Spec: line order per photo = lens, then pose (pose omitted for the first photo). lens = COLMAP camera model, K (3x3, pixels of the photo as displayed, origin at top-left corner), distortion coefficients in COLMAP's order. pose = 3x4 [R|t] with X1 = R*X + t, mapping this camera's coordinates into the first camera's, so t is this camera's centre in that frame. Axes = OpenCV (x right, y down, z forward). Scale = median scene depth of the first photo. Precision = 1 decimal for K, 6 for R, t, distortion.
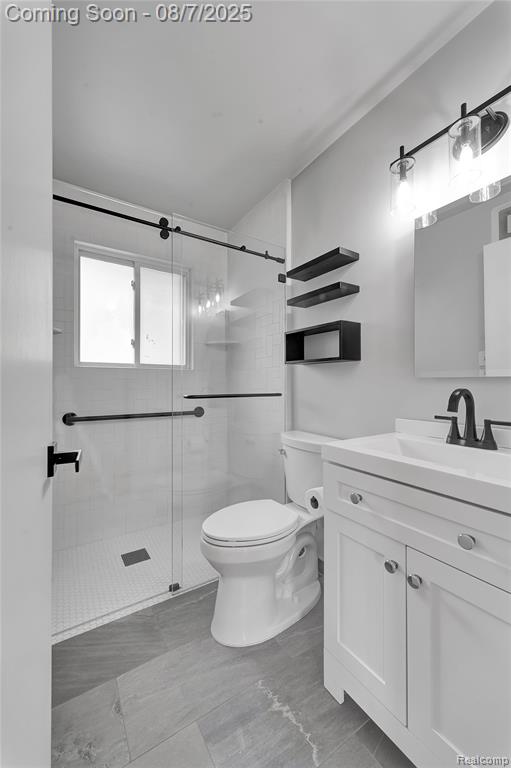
lens RADIAL K [[298.4, 0, 255.2], [0, 298.4, 382.9], [0, 0, 1]] dist [0.007618, -0.000099]
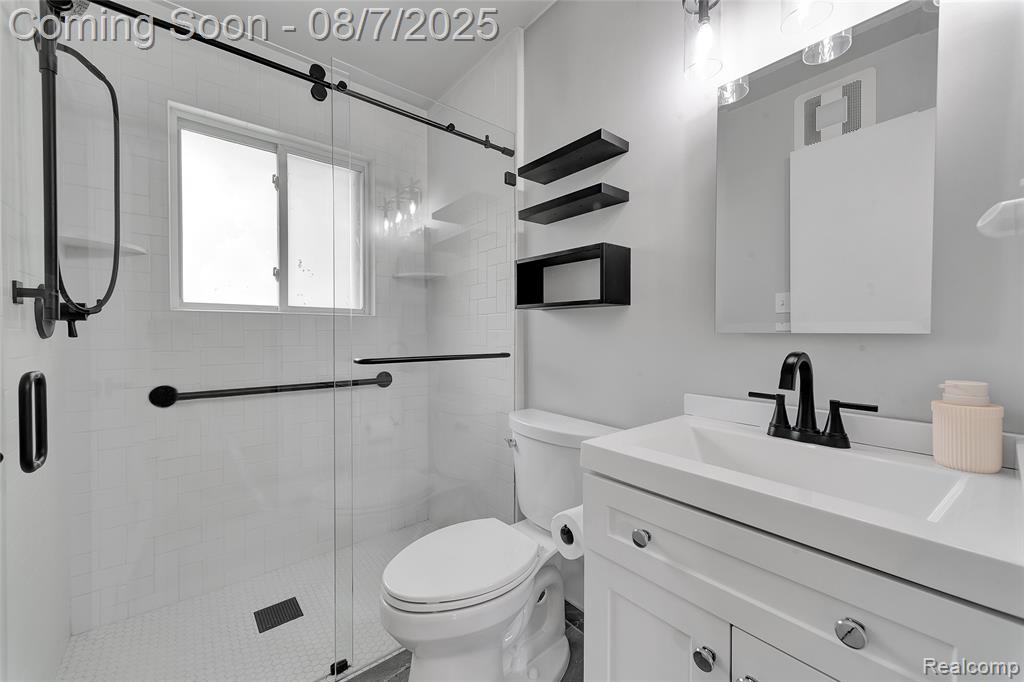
lens RADIAL K [[397.8, 0, 512.6], [0, 397.8, 338.2], [0, 0, 1]] dist [0.007618, -0.000099]
pose [[0.993835, -0.000698, 0.110864, -0.003428], [-0.001257, 0.999845, 0.017567, -0.014477], [-0.110859, -0.017598, 0.993680, 0.132087]]
